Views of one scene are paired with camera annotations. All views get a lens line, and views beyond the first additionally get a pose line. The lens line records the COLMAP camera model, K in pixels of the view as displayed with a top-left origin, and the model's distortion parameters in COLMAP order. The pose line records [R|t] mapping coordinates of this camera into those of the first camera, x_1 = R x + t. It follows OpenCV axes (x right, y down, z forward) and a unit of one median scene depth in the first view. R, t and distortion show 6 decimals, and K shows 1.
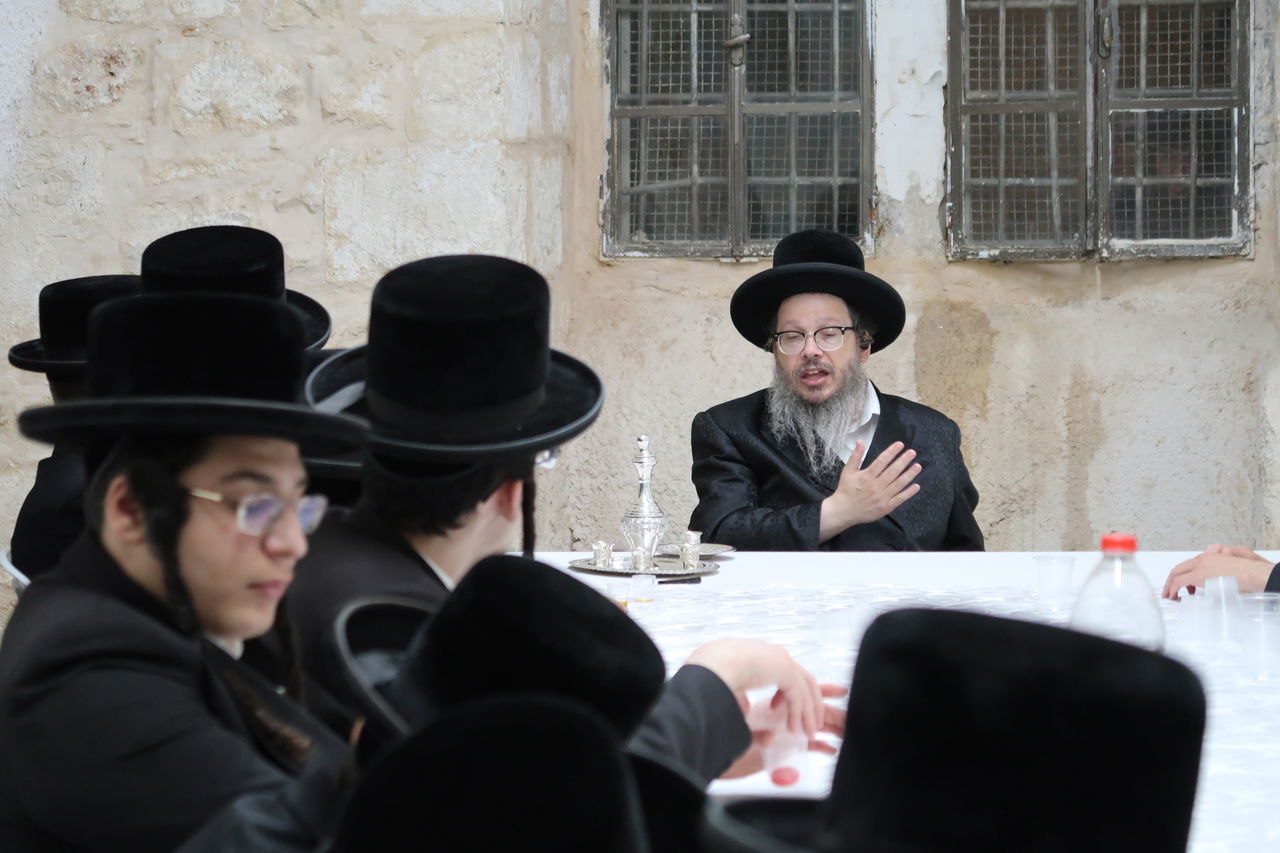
lens RADIAL K [[3362.3, 0, 579.2], [0, 3362.3, 399.8], [0, 0, 1]] dist [0.004300, 0.000000]
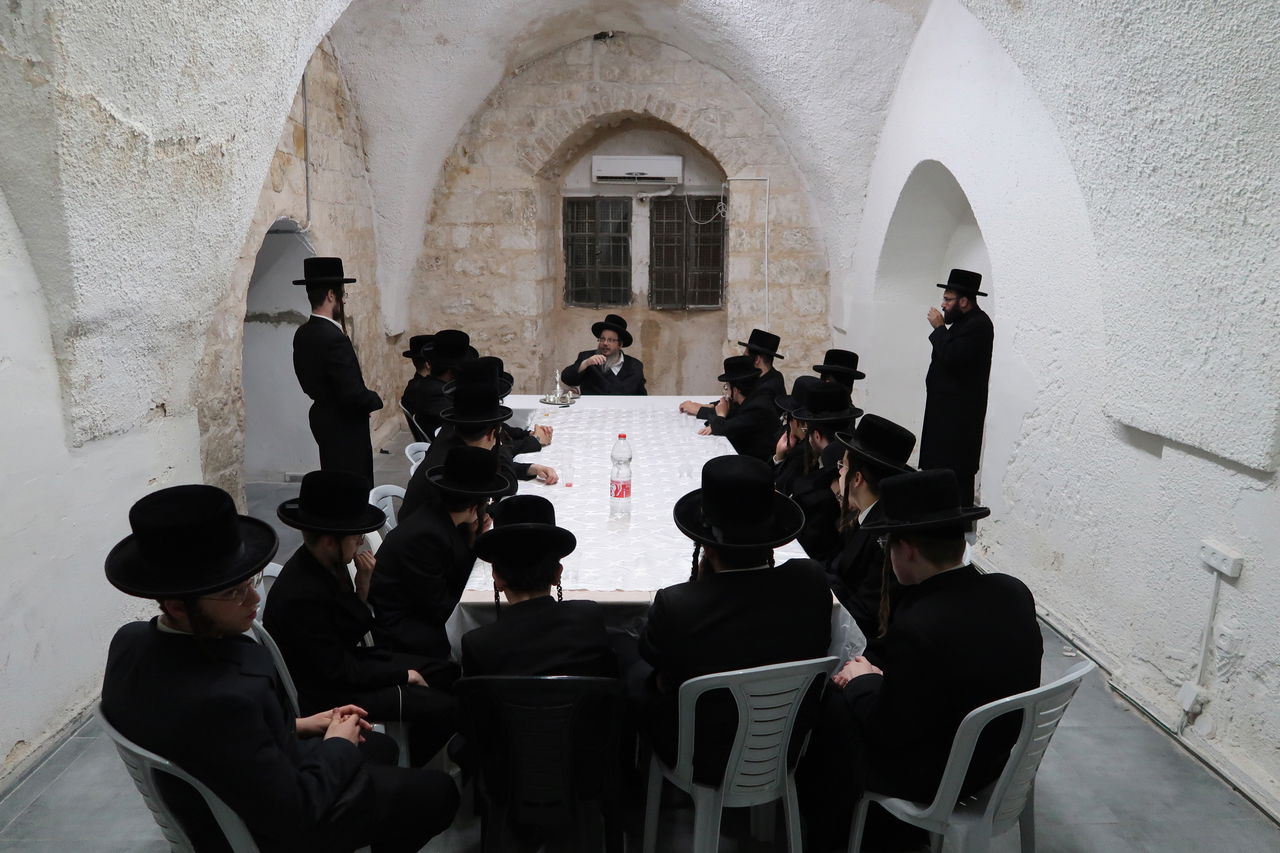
lens RADIAL K [[885.7, 0, 637.9], [0, 885.7, 426.9], [0, 0, 1]] dist [-0.026843, 0.012555]
pose [[0.998539, 0.003033, 0.053945, 0.039902], [-0.010278, 0.990854, 0.134548, -0.045058], [-0.053043, -0.134906, 0.989438, -0.065955]]
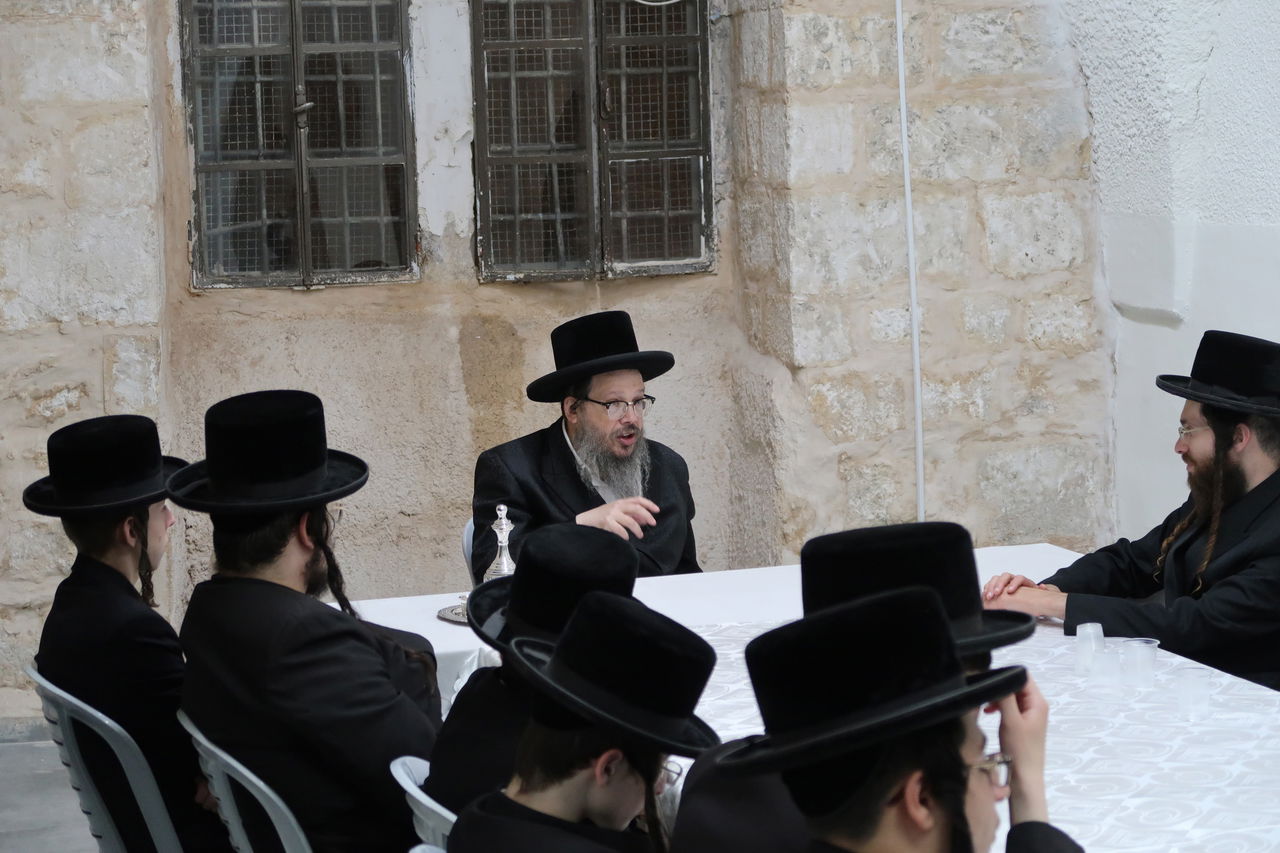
lens RADIAL K [[2578.2, 0, 618.8], [0, 2578.2, 412.6], [0, 0, 1]] dist [0.025292, 0.000000]
pose [[0.942864, -0.057522, 0.328173, -0.159655], [0.039003, 0.997267, 0.062743, -0.052028], [-0.330886, -0.046358, 0.942531, 0.083373]]
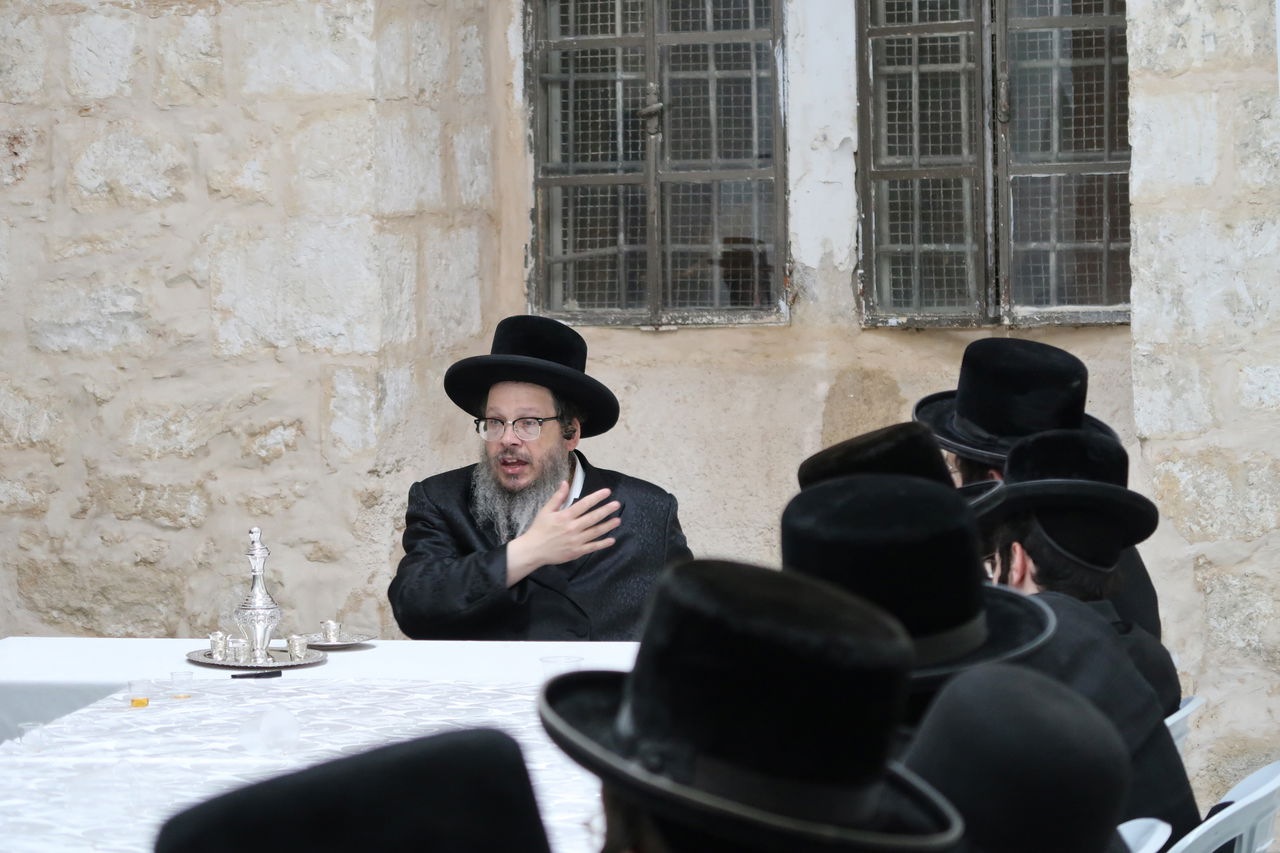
lens RADIAL K [[3362.3, 0, 597.0], [0, 3362.3, 387.3], [0, 0, 1]] dist [0.004300, 0.000000]
pose [[0.989776, -0.003589, -0.142588, 0.176290], [0.002061, 0.999939, -0.010865, -0.013543], [0.142618, 0.010460, 0.989723, 0.009134]]
